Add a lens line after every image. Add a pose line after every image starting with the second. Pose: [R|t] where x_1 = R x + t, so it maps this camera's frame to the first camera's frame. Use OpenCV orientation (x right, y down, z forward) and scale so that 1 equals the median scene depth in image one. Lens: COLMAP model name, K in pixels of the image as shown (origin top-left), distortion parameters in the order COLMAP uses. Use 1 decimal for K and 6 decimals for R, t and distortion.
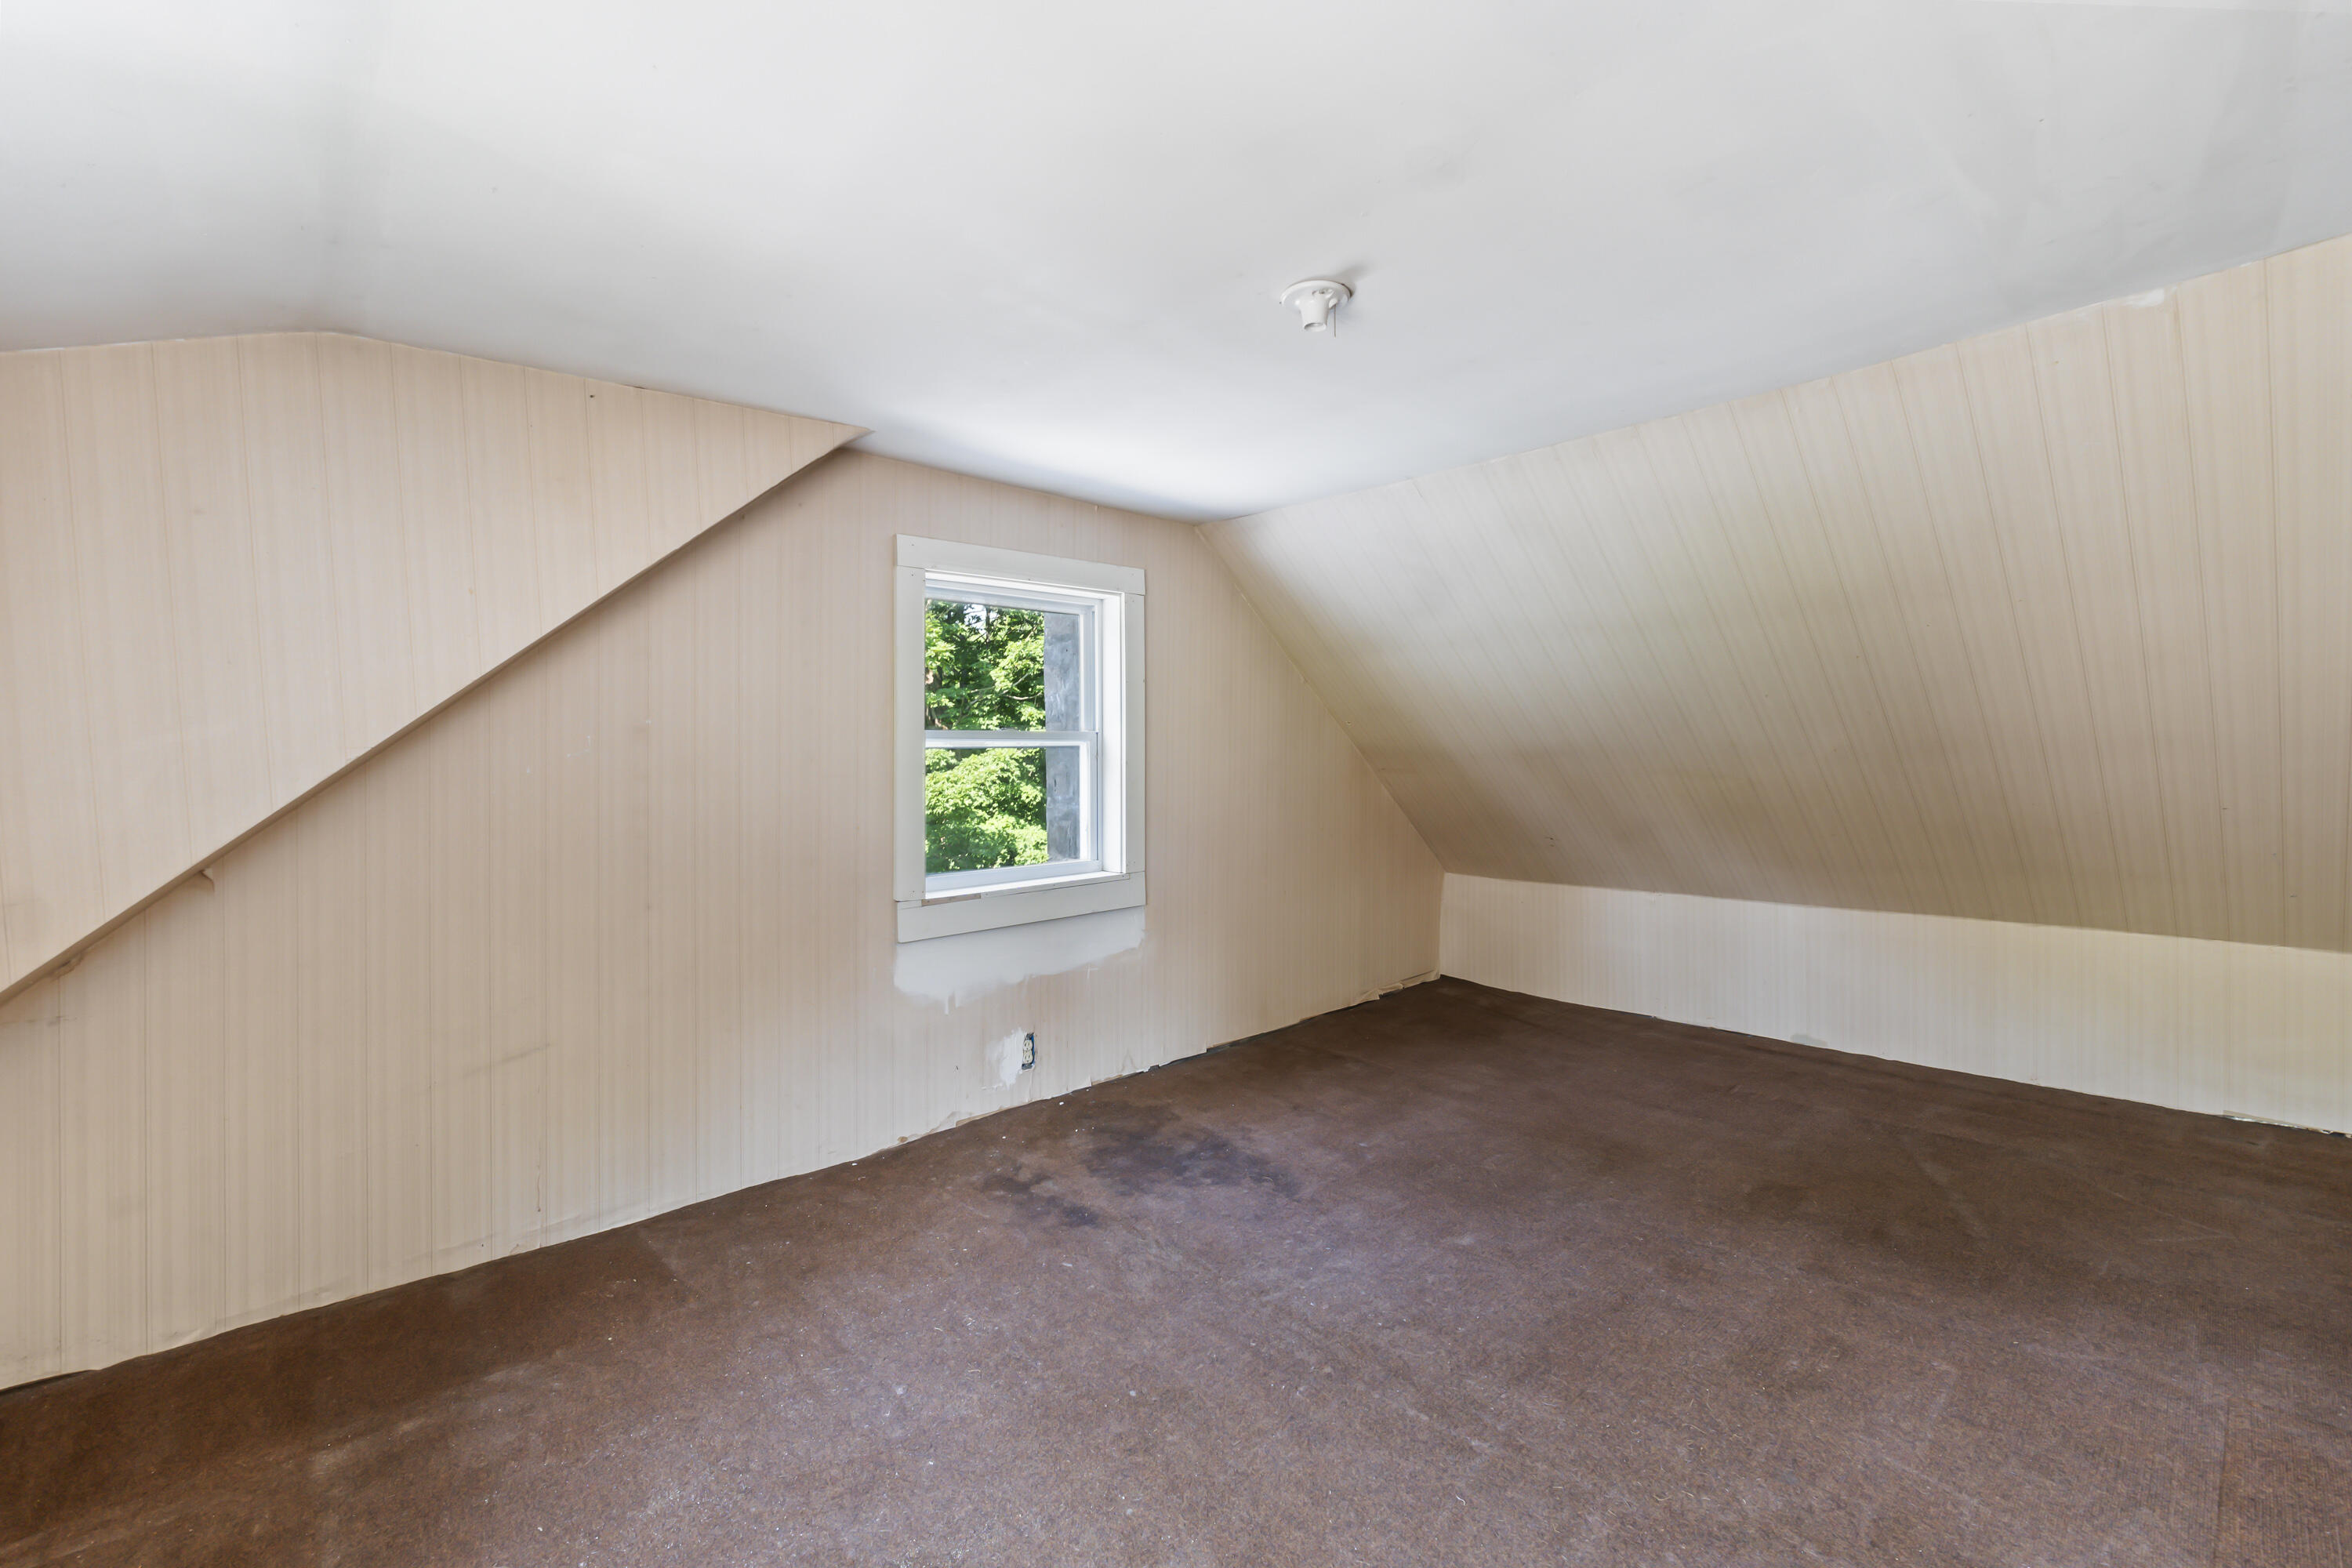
lens RADIAL K [[988.7, 0, 1167.1], [0, 988.7, 779.6], [0, 0, 1]] dist [-0.007720, 0.000373]
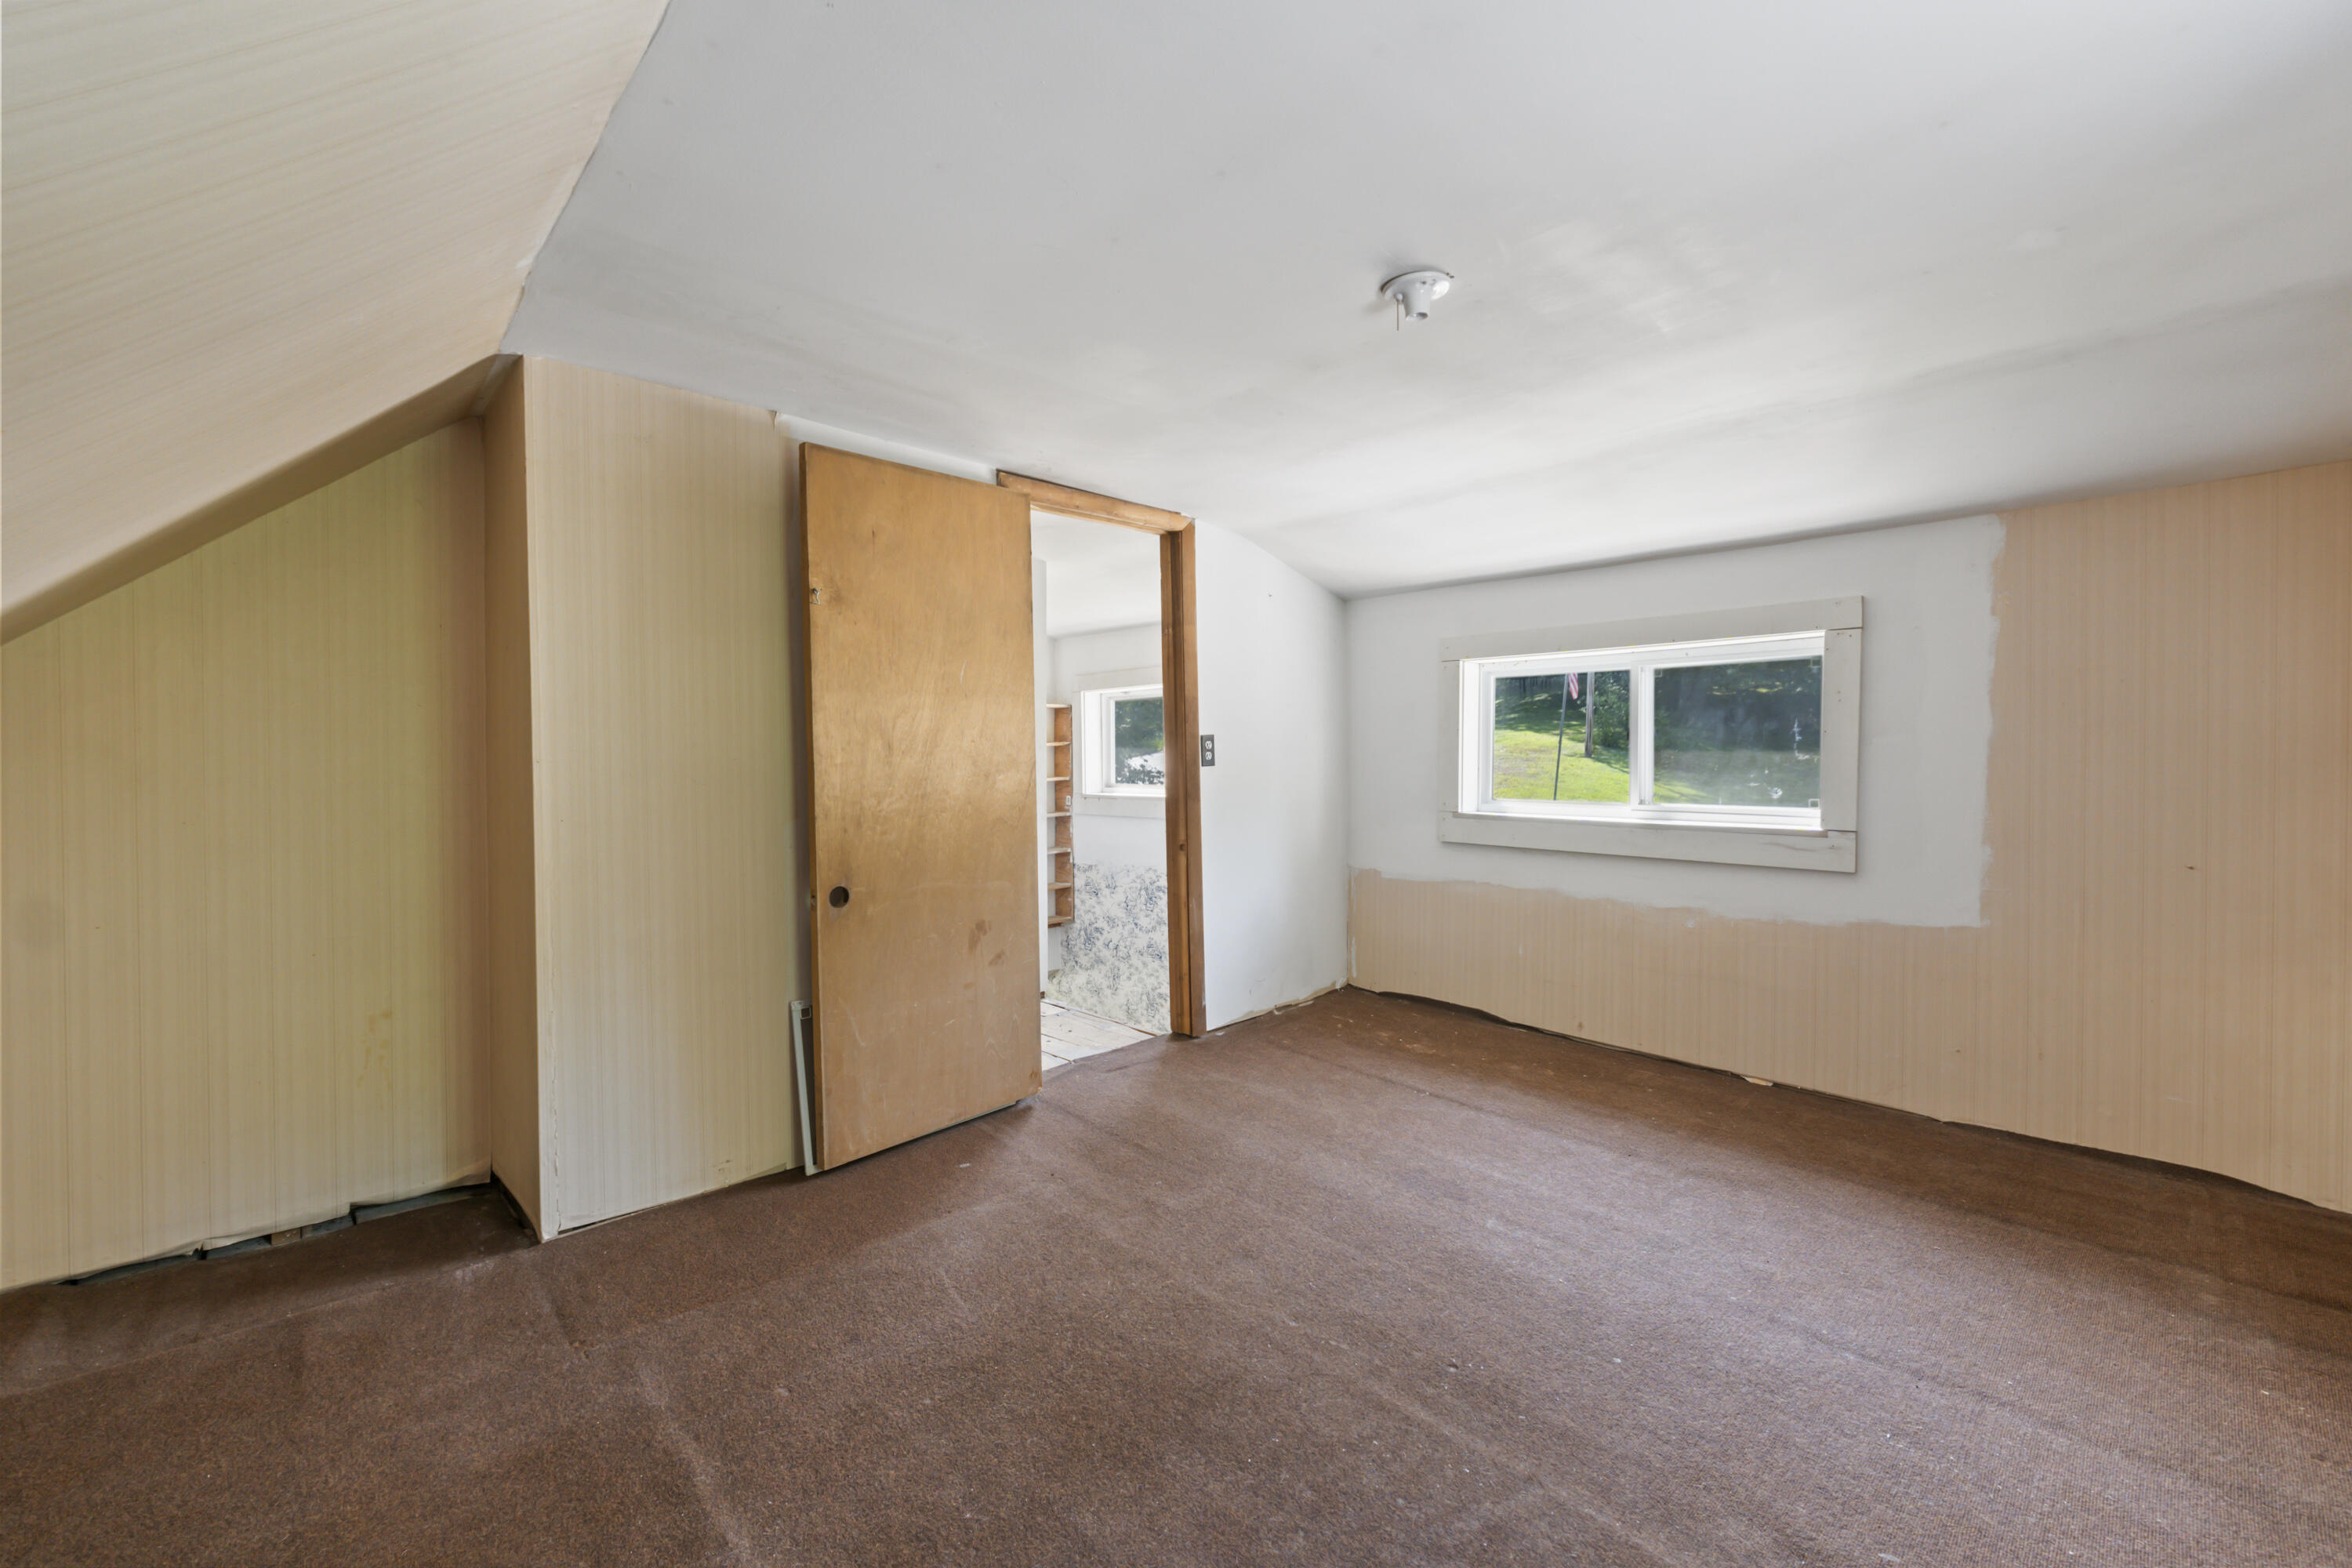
lens RADIAL K [[988.7, 0, 1167.1], [0, 988.7, 779.6], [0, 0, 1]] dist [-0.007720, 0.000373]
pose [[-0.999630, 0.023122, -0.014352, 0.408618], [0.022496, 0.998851, 0.042306, -0.024516], [0.015314, 0.041968, -0.999002, 1.887518]]
